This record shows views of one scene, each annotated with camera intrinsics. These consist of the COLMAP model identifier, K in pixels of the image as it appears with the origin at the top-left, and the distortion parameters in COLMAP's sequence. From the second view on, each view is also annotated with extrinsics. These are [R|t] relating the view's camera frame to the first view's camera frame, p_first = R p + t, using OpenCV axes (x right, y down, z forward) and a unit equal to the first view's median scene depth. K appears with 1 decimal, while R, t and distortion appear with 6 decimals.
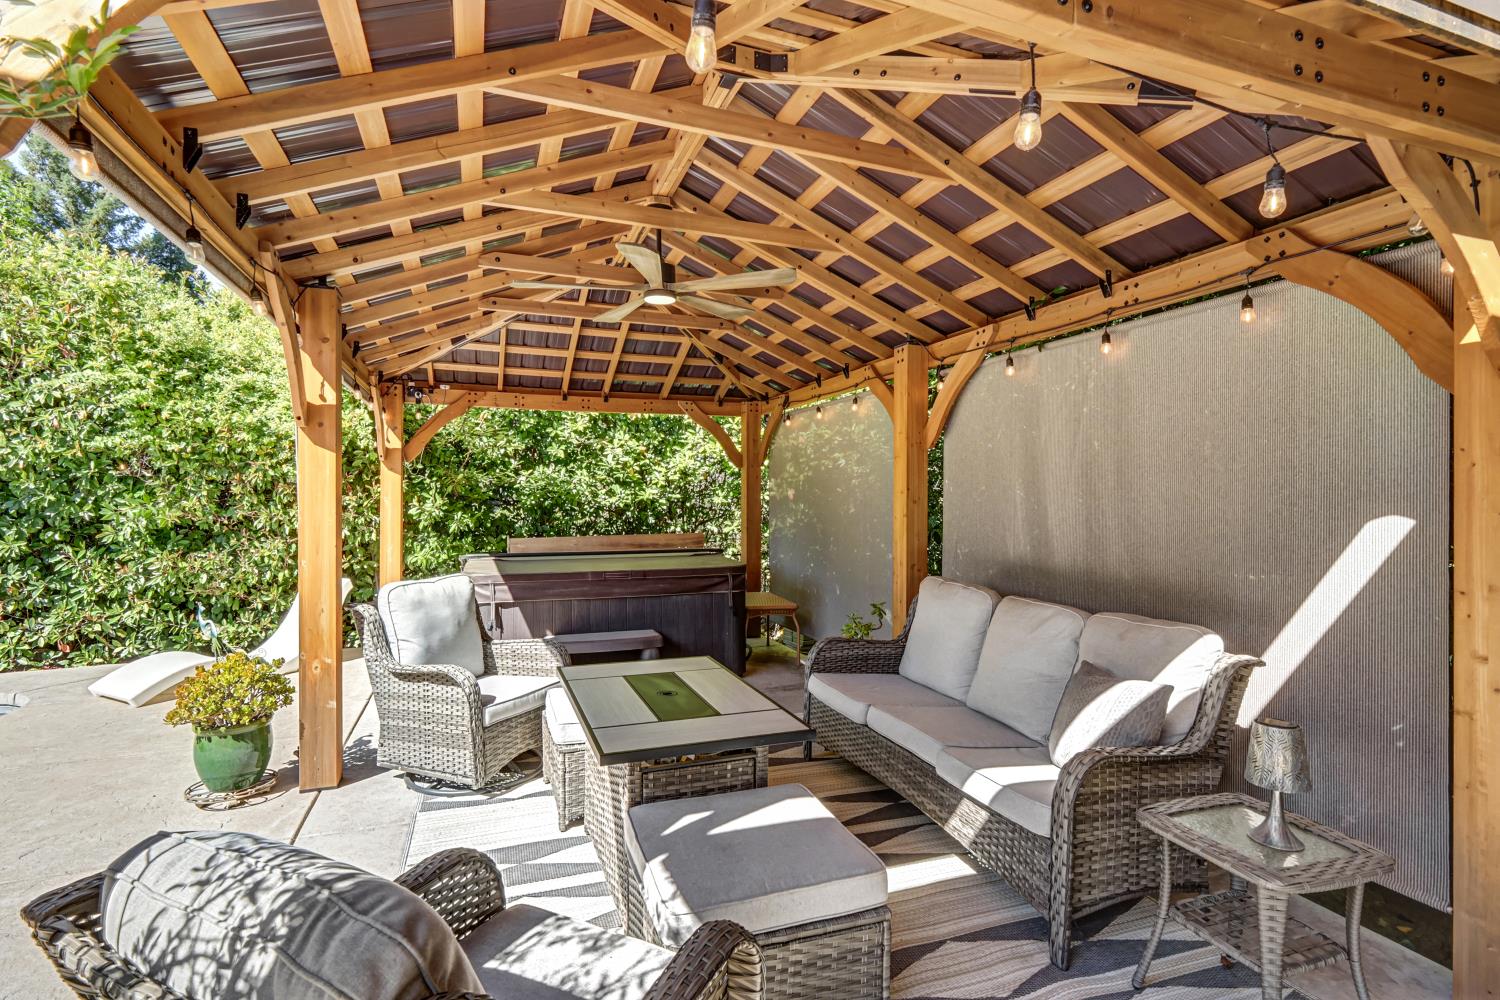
lens RADIAL K [[709.0, 0, 756.6], [0, 709.0, 496.0], [0, 0, 1]] dist [-0.011895, 0.003315]
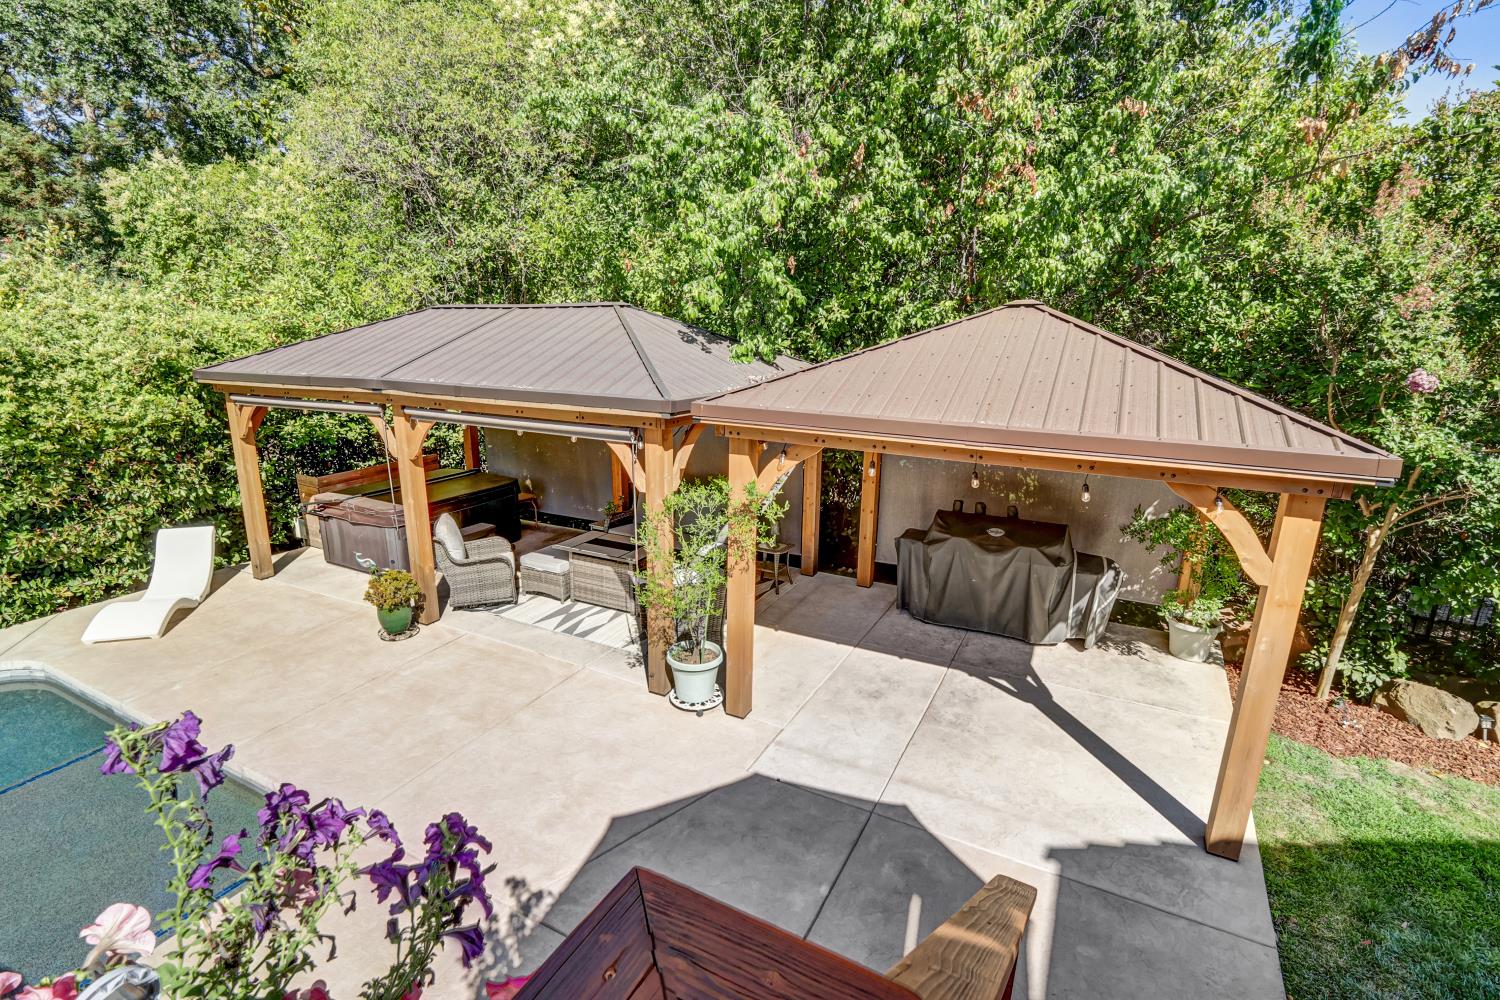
lens RADIAL K [[709.0, 0, 746.8], [0, 709.0, 502.6], [0, 0, 1]] dist [-0.011895, 0.003315]
pose [[0.744965, -0.155047, 0.648836, -0.714890], [-0.011909, 0.969370, 0.245315, -0.278191], [-0.666998, -0.190478, 0.720300, -0.658349]]
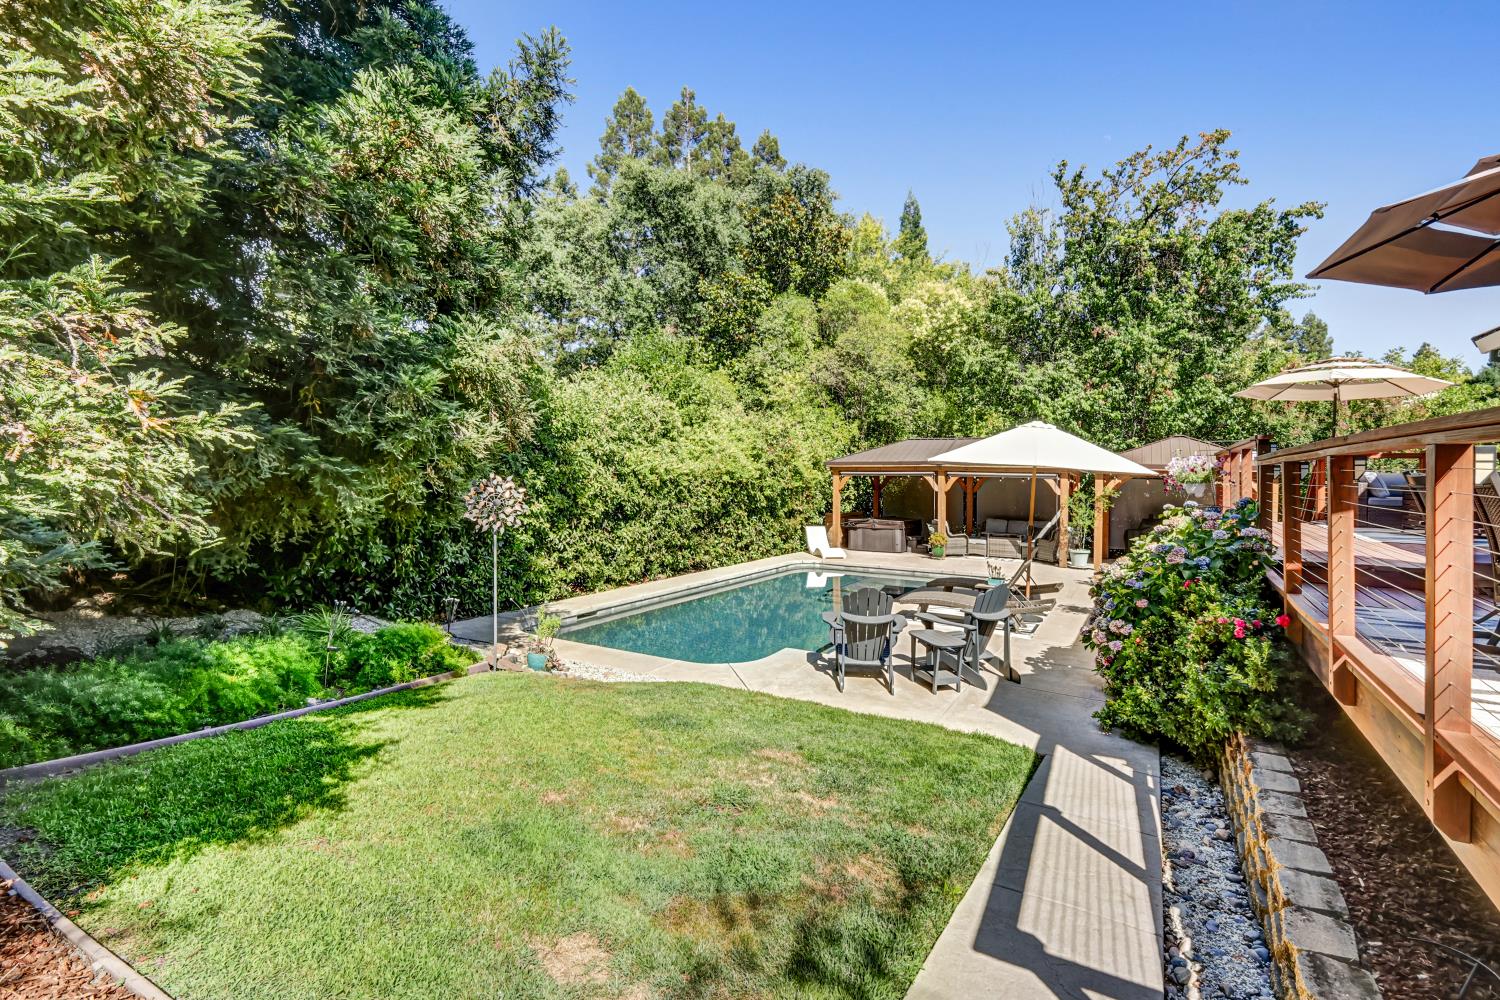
lens RADIAL K [[709.0, 0, 752.4], [0, 709.0, 503.1], [0, 0, 1]] dist [-0.011895, 0.003315]
pose [[0.768937, 0.001020, 0.639324, -2.970272], [-0.021983, 0.999450, 0.024846, -0.067043], [-0.638947, -0.033159, 0.768536, -1.284147]]
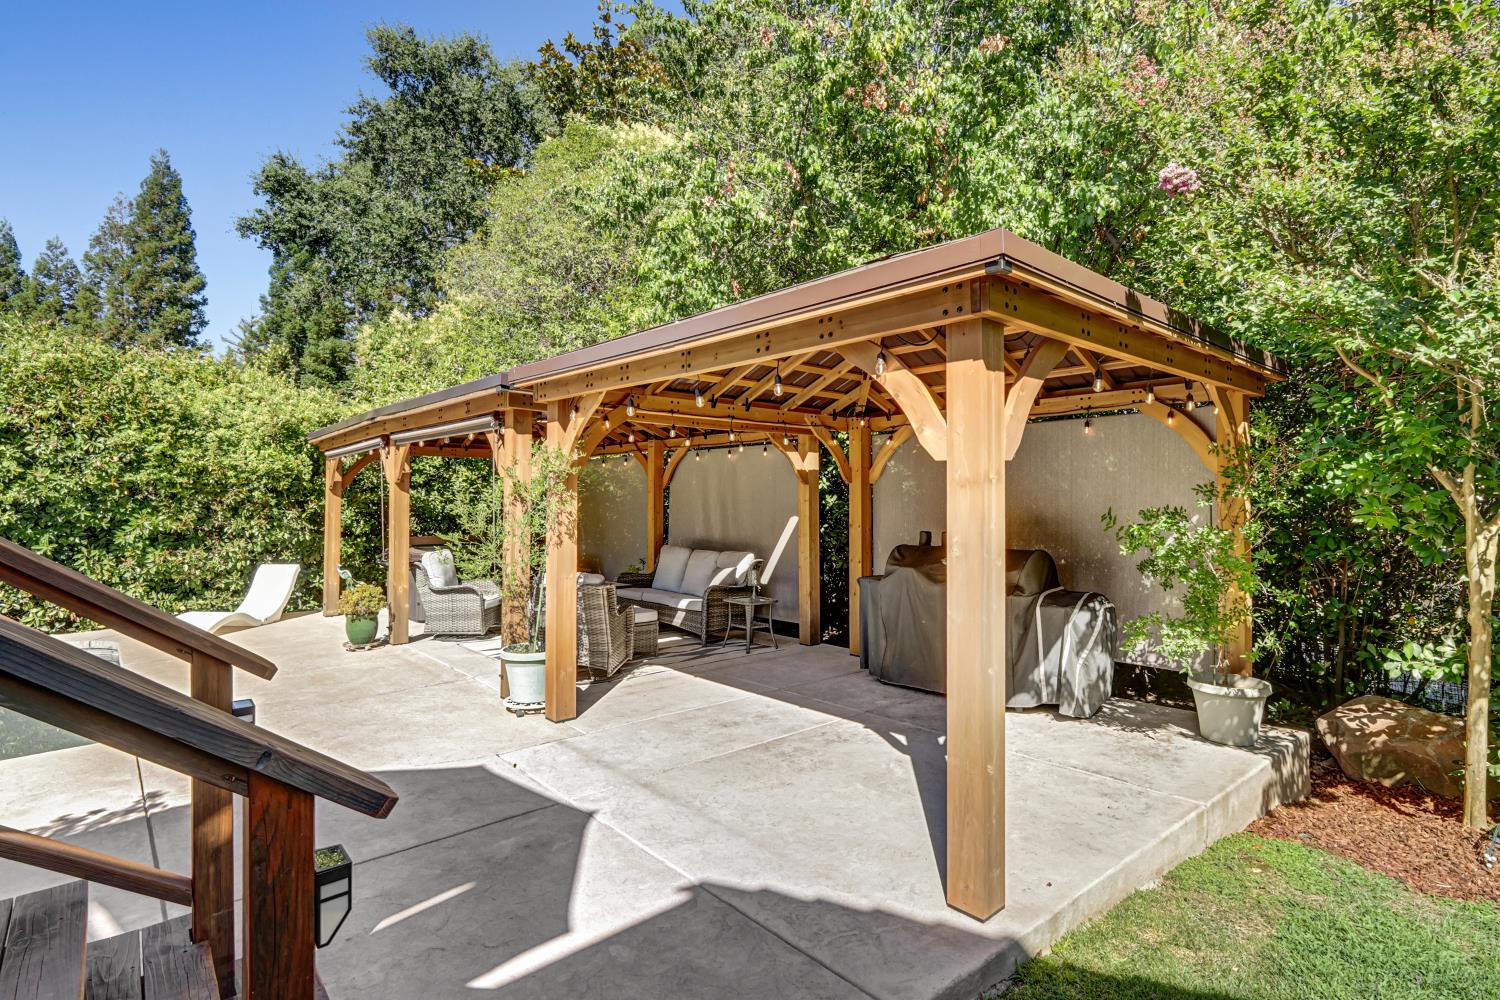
lens RADIAL K [[753.4, 0, 752.7], [0, 753.4, 486.6], [0, 0, 1]] dist [-0.003113, 0.000593]
pose [[0.935258, 0.005238, 0.353929, -0.241044], [0.001287, 0.999834, -0.018198, -0.023752], [-0.353965, 0.017475, 0.935095, -0.945401]]
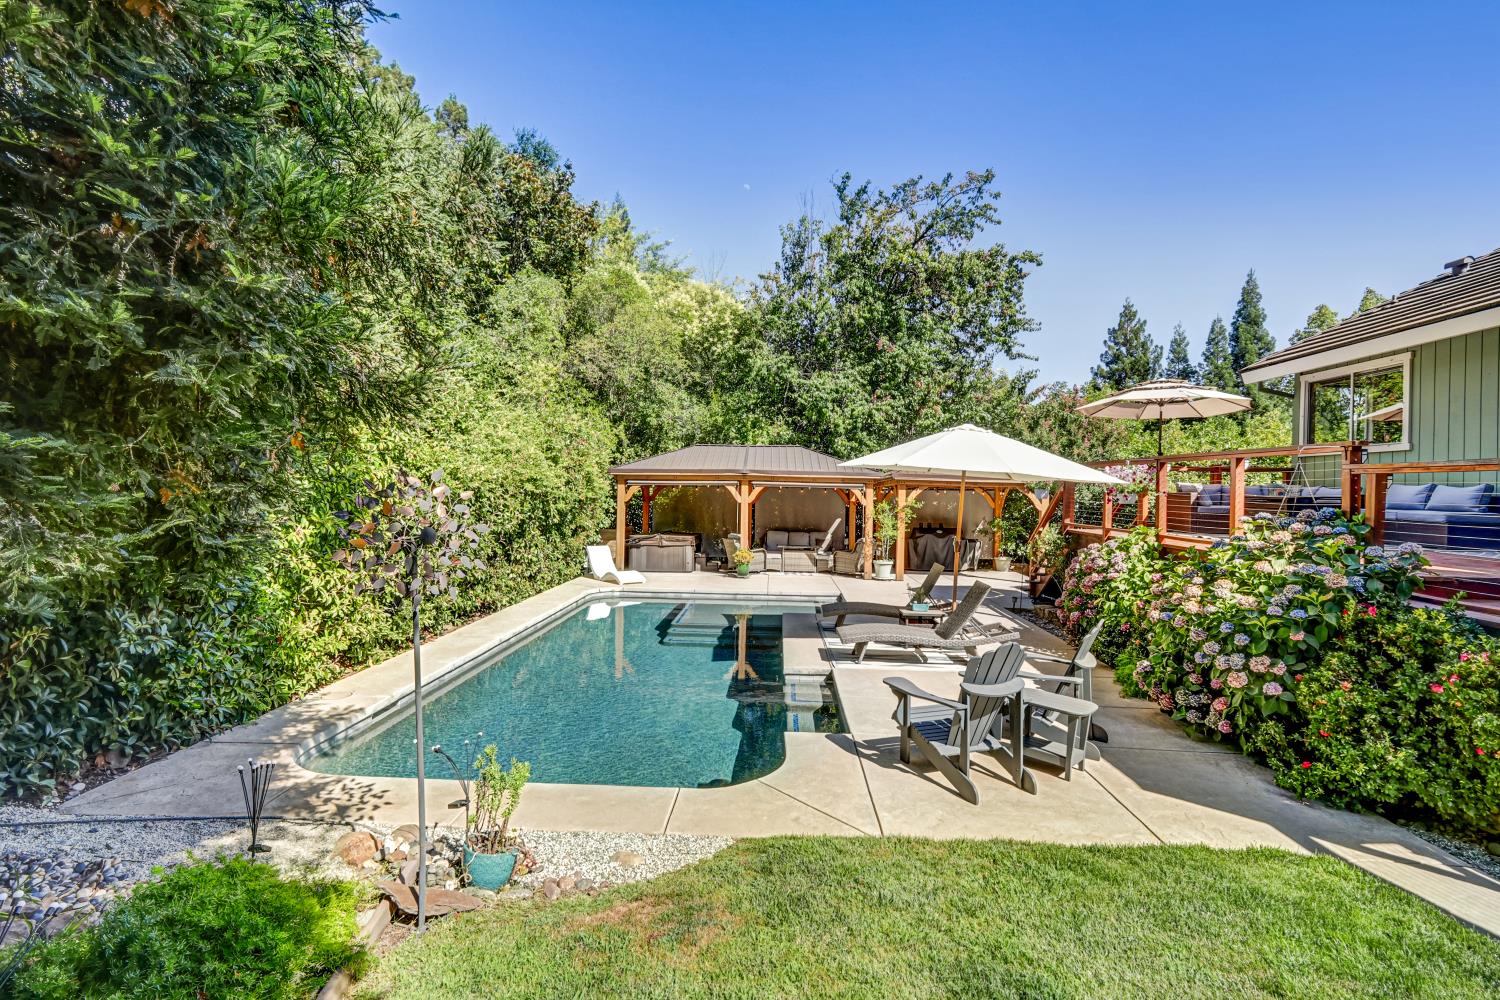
lens RADIAL K [[709.0, 0, 759.7], [0, 709.0, 489.1], [0, 0, 1]] dist [-0.011895, 0.003315]
pose [[0.383179, 0.025853, 0.923312, -2.929766], [-0.018827, 0.999619, -0.020176, -0.057245], [-0.923482, -0.009652, 0.383520, -0.561457]]
